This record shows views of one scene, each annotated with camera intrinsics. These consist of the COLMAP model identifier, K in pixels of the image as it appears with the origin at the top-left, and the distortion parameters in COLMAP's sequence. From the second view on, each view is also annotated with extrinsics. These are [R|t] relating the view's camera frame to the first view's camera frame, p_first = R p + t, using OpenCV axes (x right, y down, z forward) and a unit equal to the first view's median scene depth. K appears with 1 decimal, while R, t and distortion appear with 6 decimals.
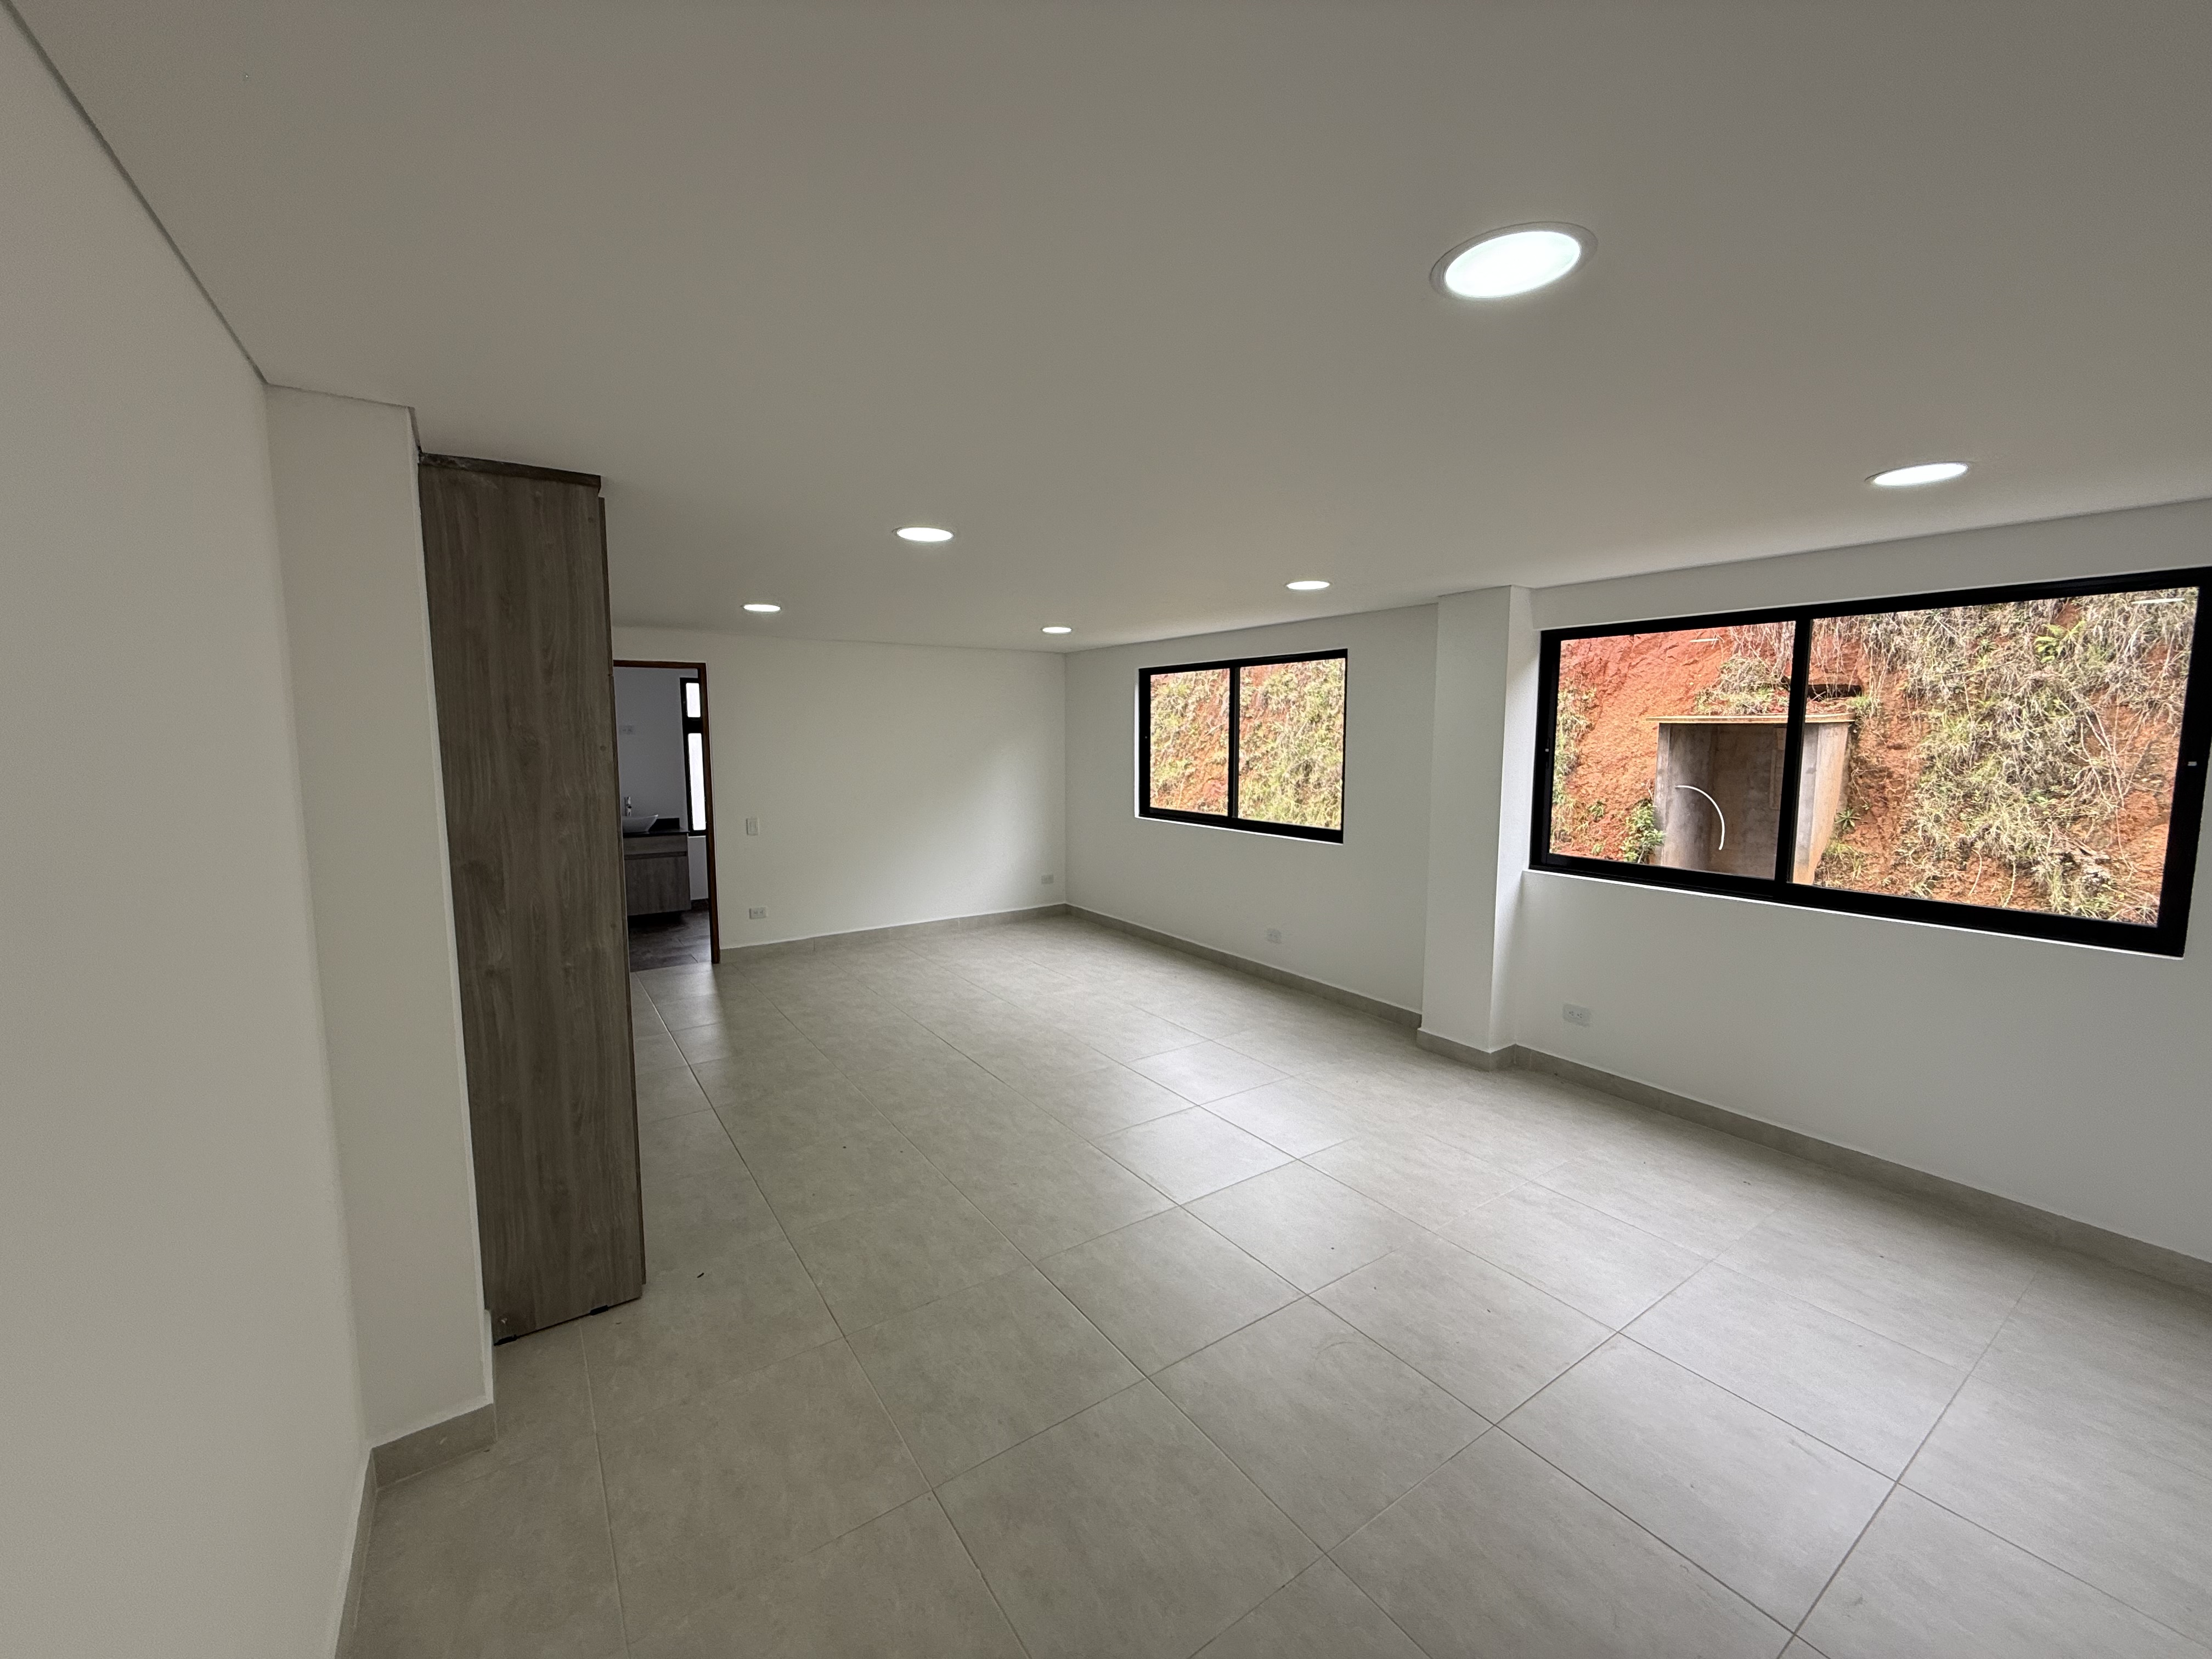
lens RADIAL K [[879.9, 0, 1100.7], [0, 879.9, 822.3], [0, 0, 1]] dist [0.000954, 0.000075]
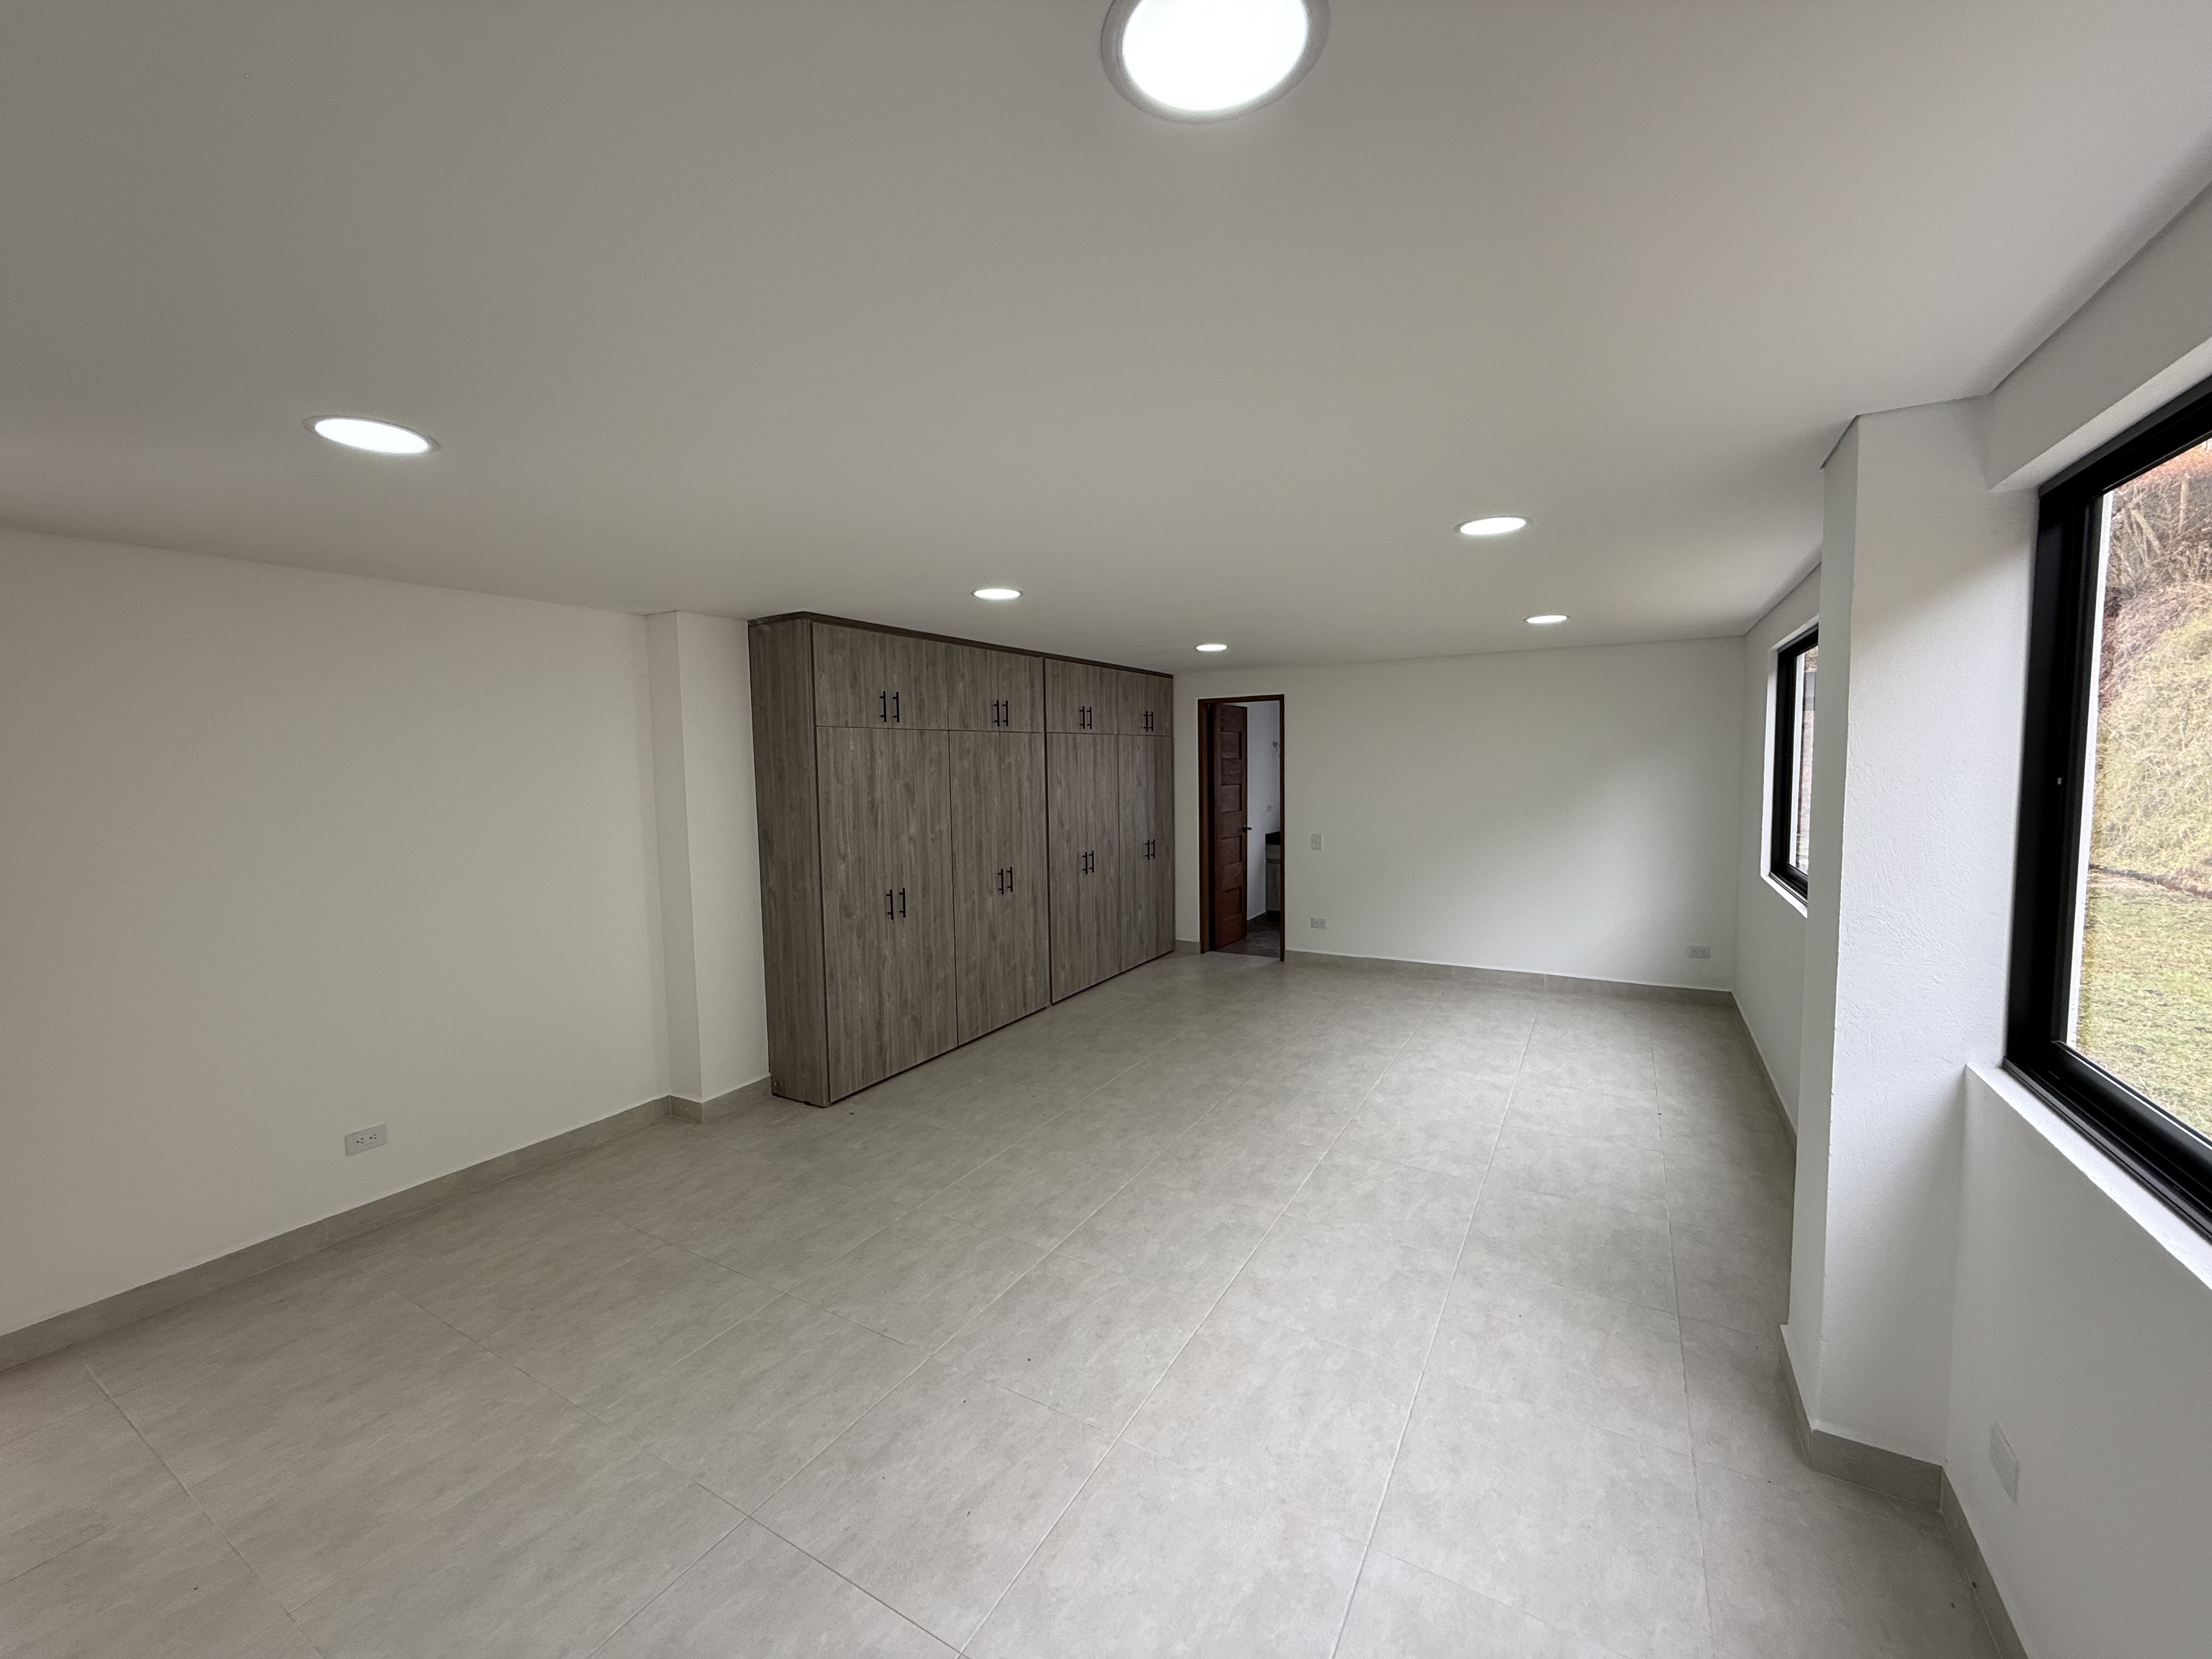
lens RADIAL K [[887.2, 0, 1121.1], [0, 887.2, 826.3], [0, 0, 1]] dist [-0.000377, -0.000066]
pose [[0.427760, 0.059074, -0.901960, 0.614715], [-0.077161, 0.996606, 0.028679, -0.035361], [0.900593, 0.057329, 0.430867, 0.402759]]
